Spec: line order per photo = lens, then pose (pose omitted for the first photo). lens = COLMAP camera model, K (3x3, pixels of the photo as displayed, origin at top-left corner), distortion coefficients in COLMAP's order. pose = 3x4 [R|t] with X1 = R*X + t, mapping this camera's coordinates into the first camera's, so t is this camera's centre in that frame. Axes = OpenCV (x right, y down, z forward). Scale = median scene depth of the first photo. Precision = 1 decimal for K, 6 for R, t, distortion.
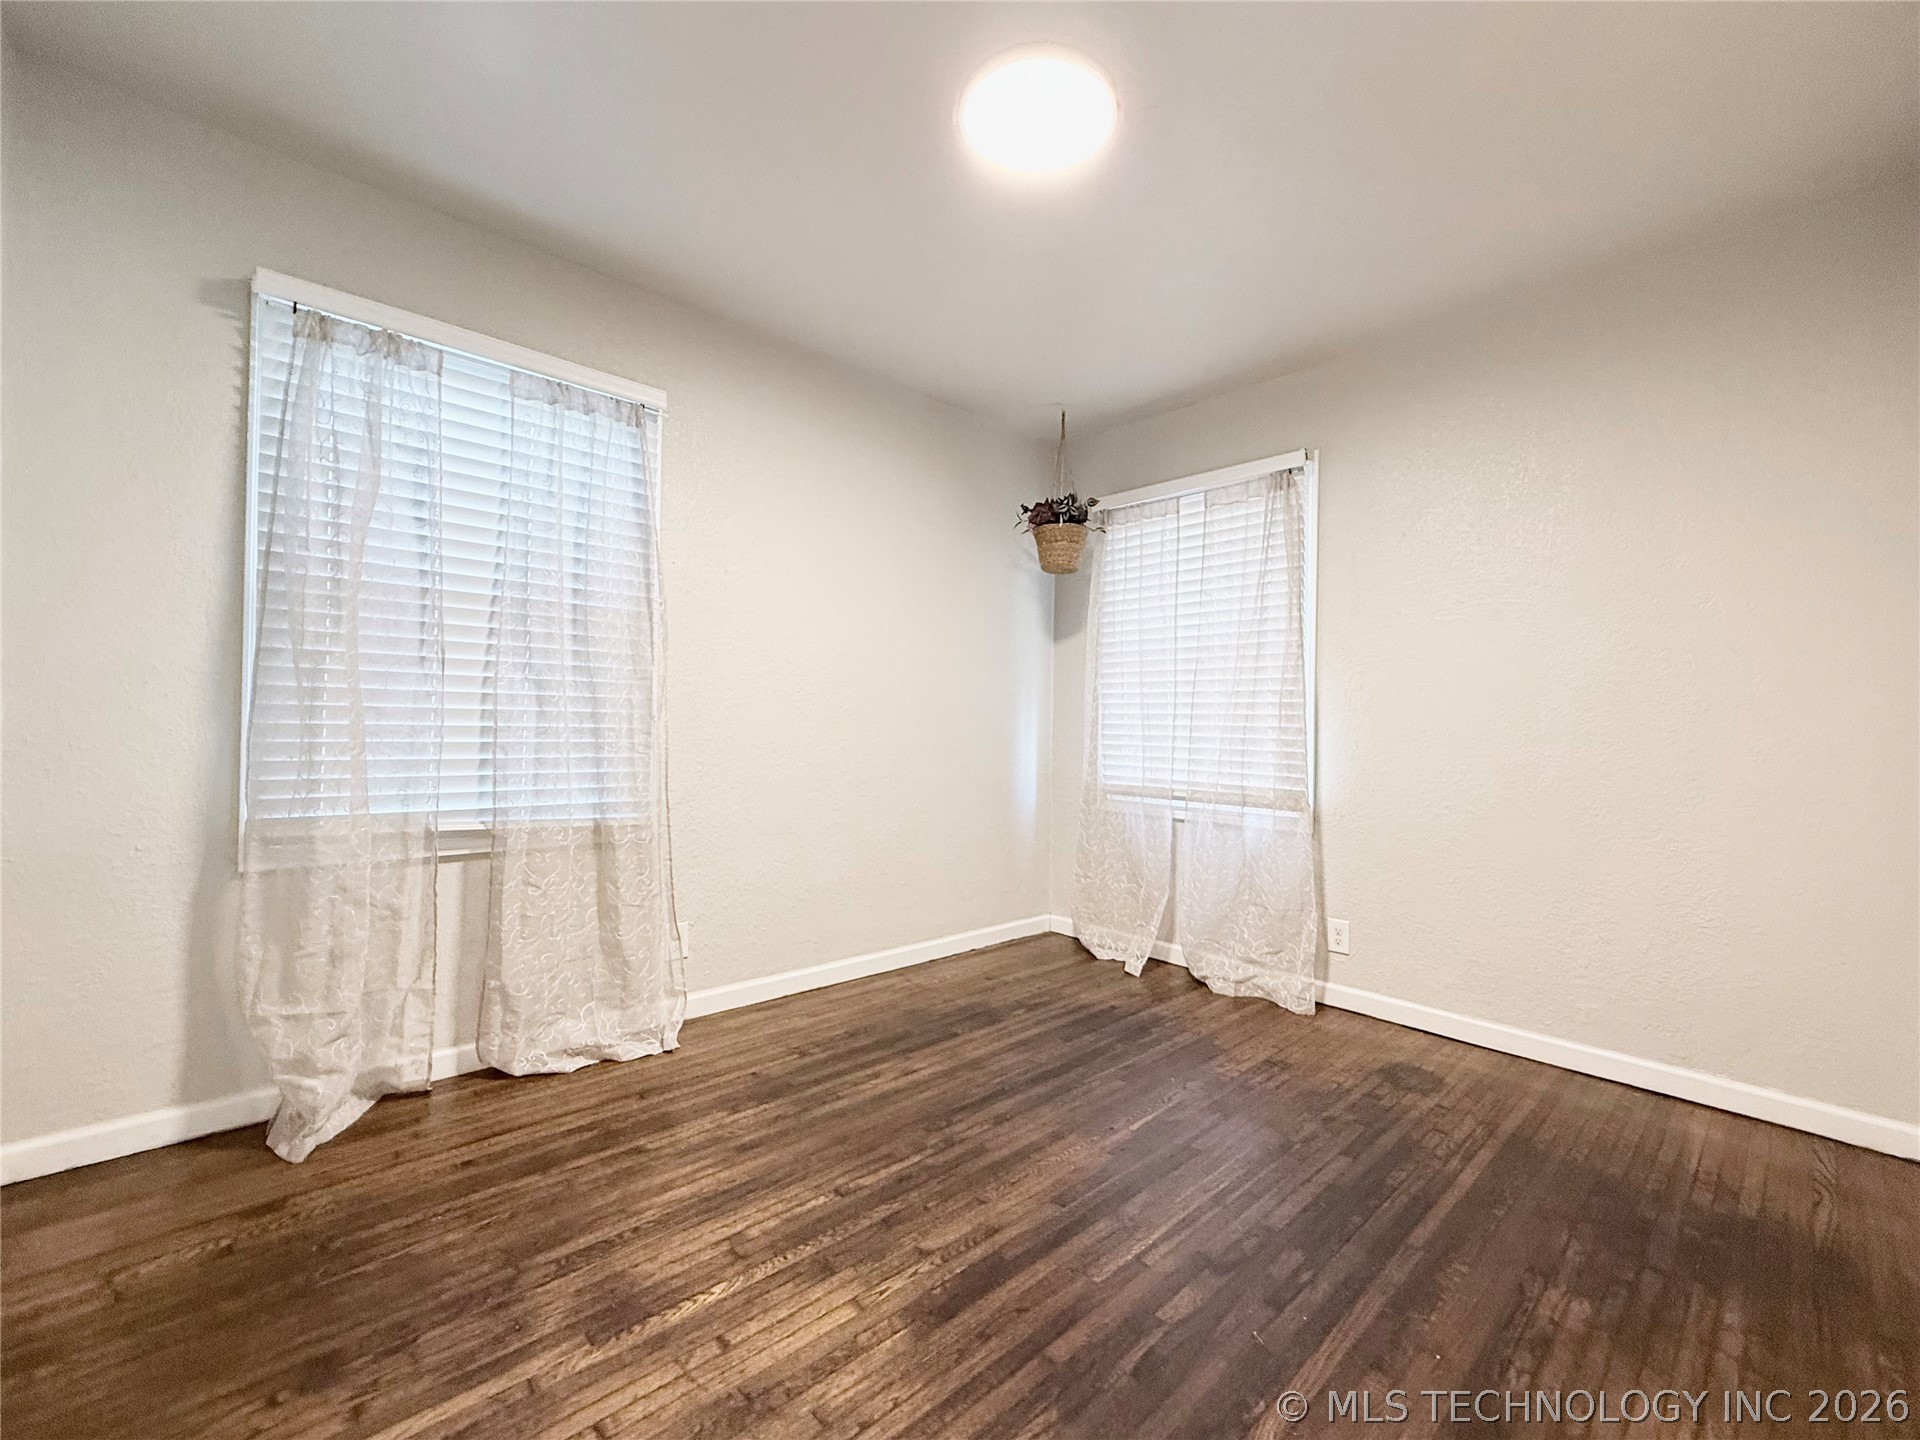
lens RADIAL K [[798.8, 0, 961.7], [0, 798.8, 721.1], [0, 0, 1]] dist [-0.000022, -0.000045]
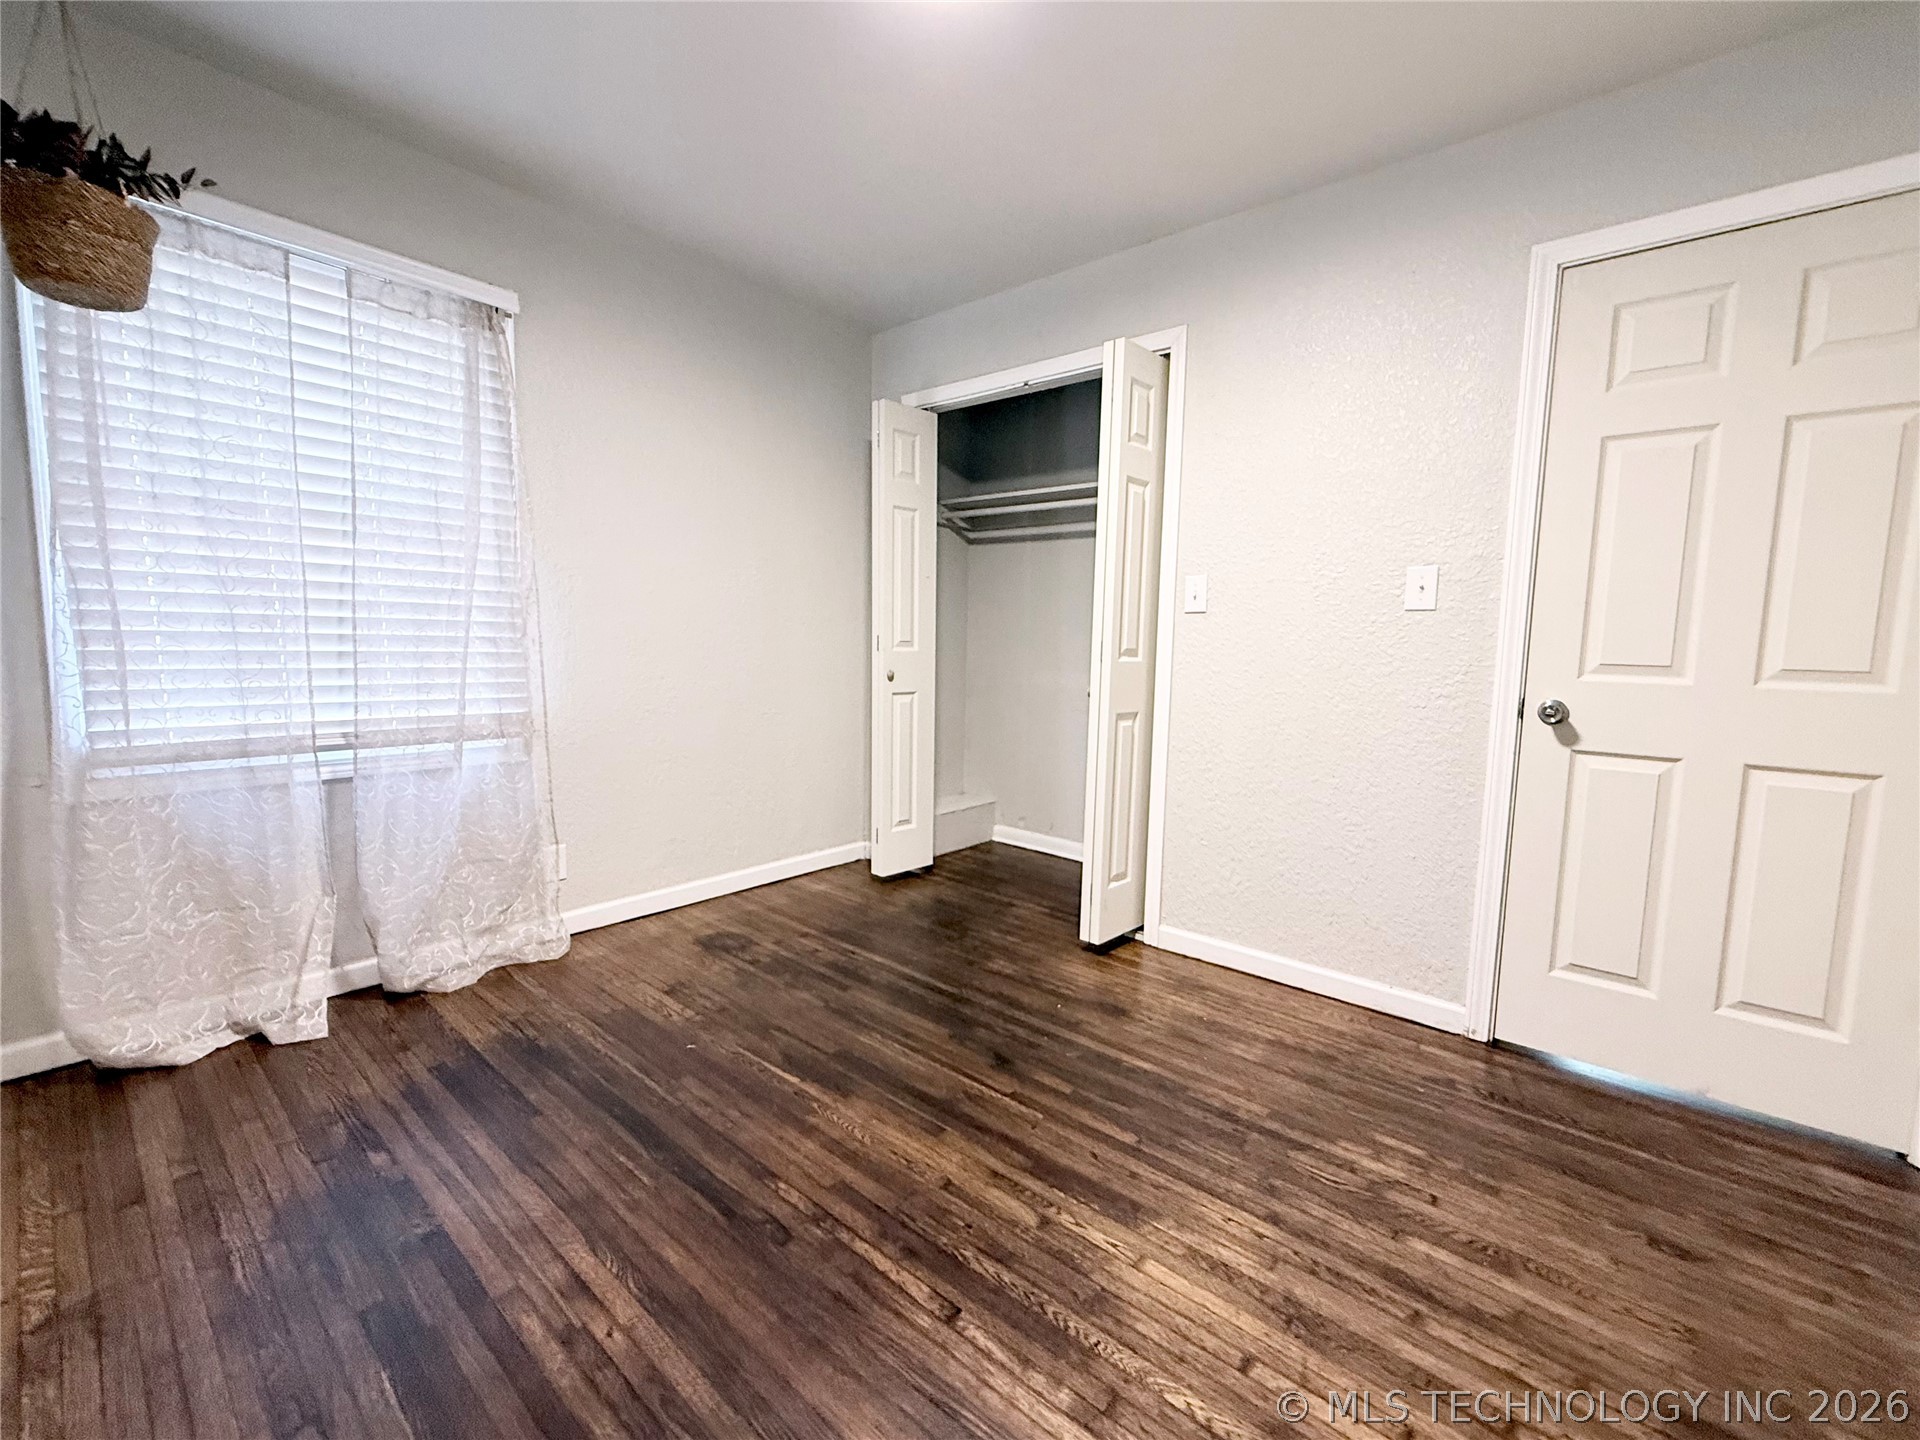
lens RADIAL K [[798.8, 0, 961.7], [0, 798.8, 721.1], [0, 0, 1]] dist [-0.000022, -0.000045]
pose [[-0.111436, -0.122865, 0.986147, -0.758271], [-0.029260, 0.992303, 0.120325, -0.032308], [-0.993341, -0.015446, -0.114174, 1.020975]]
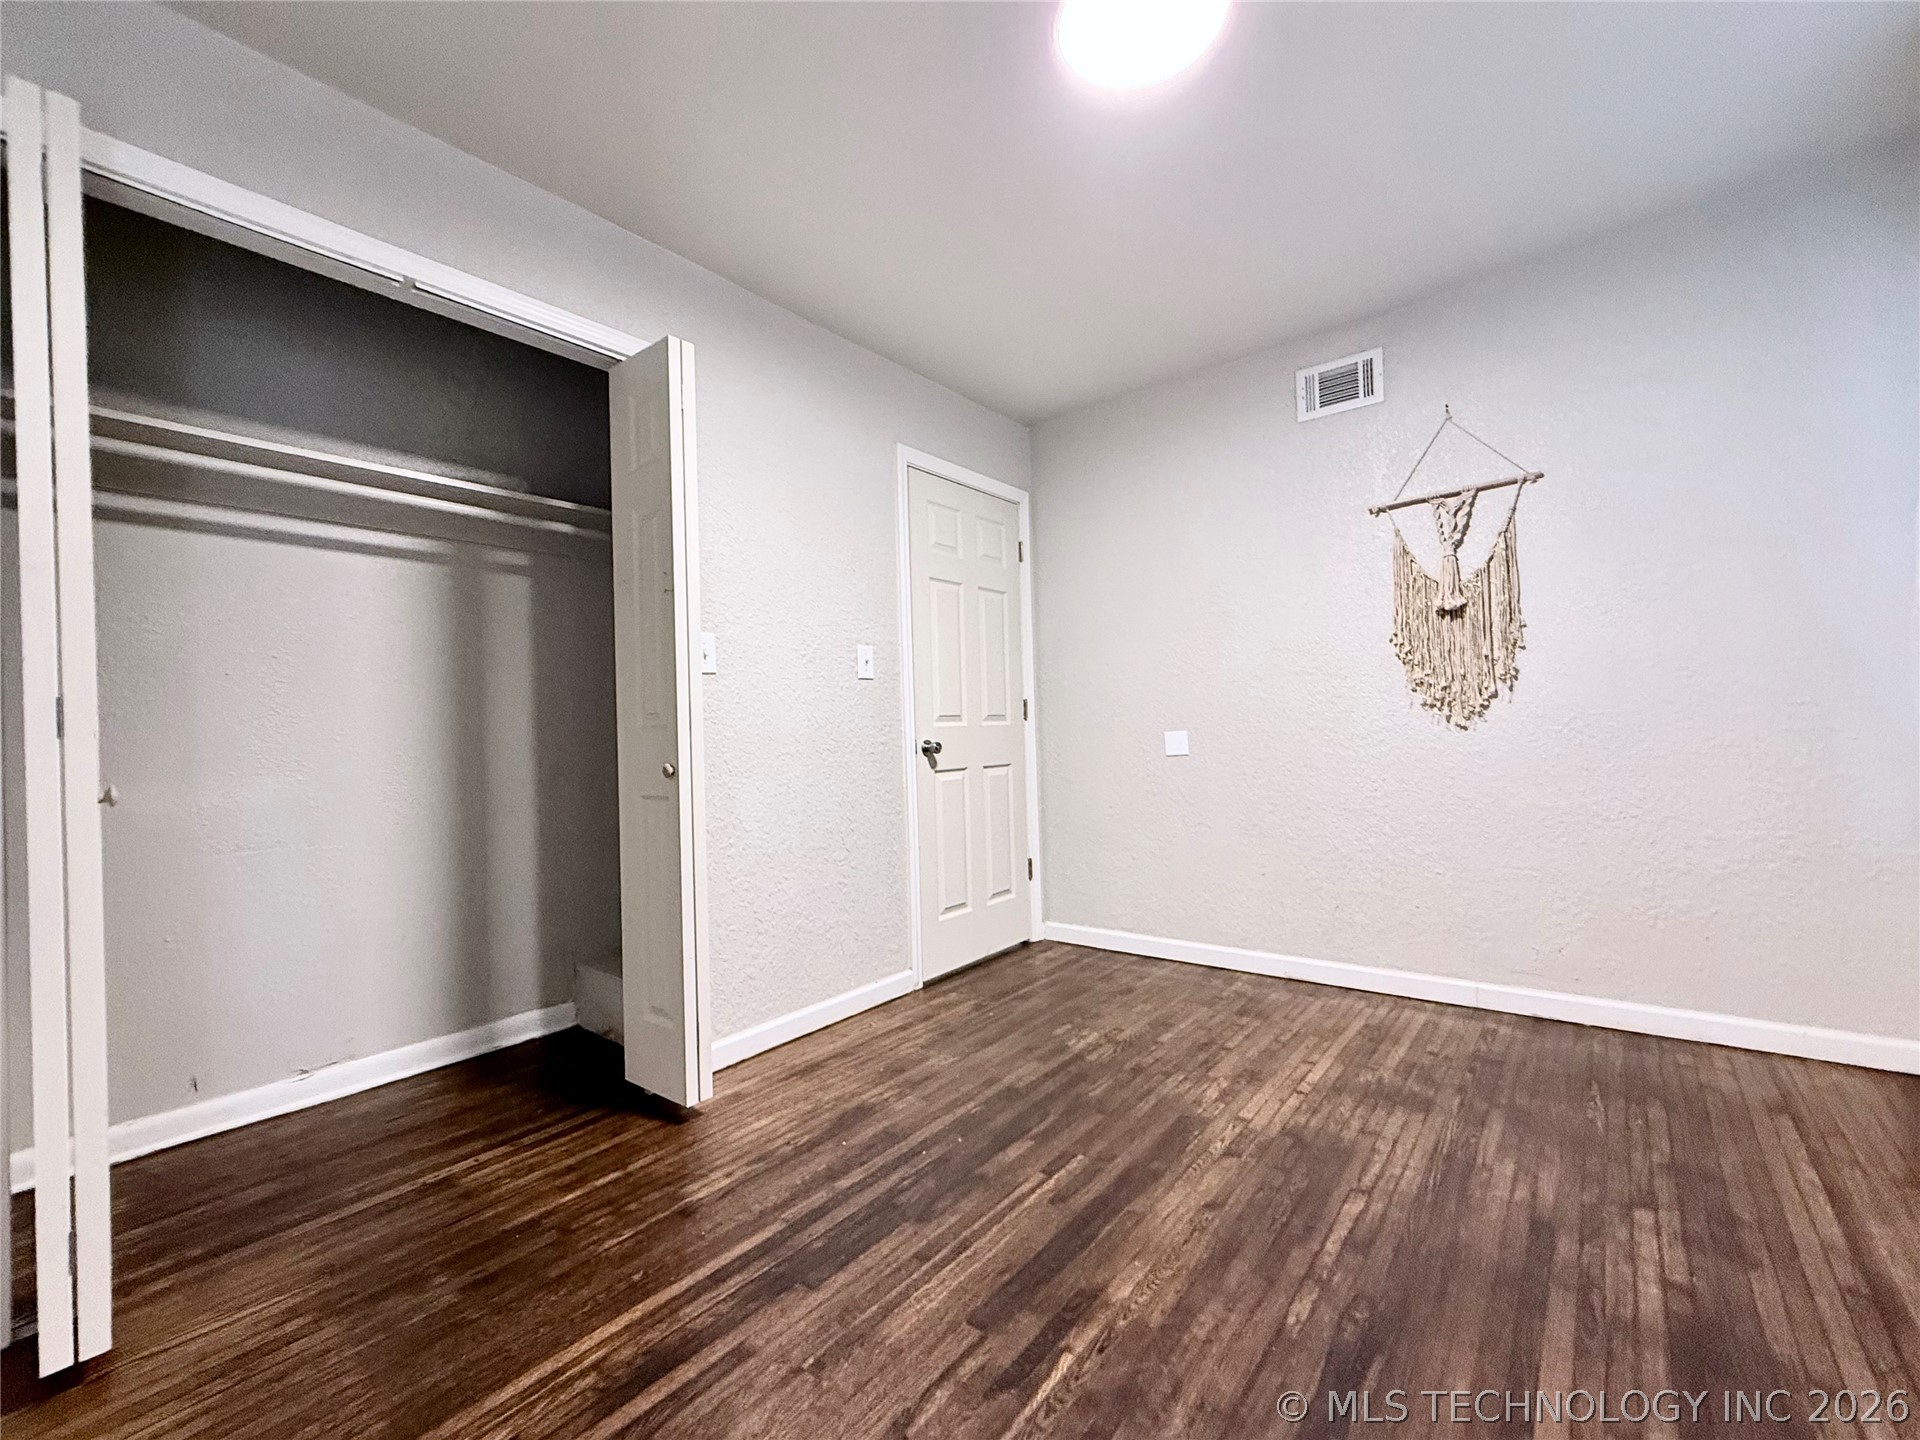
lens RADIAL K [[798.8, 0, 961.7], [0, 798.8, 721.1], [0, 0, 1]] dist [-0.000022, -0.000045]
pose [[-0.990074, 0.013230, -0.139923, 0.412162], [0.016355, 0.999641, -0.021207, 0.045208], [0.139593, -0.023285, -0.989935, 1.771564]]
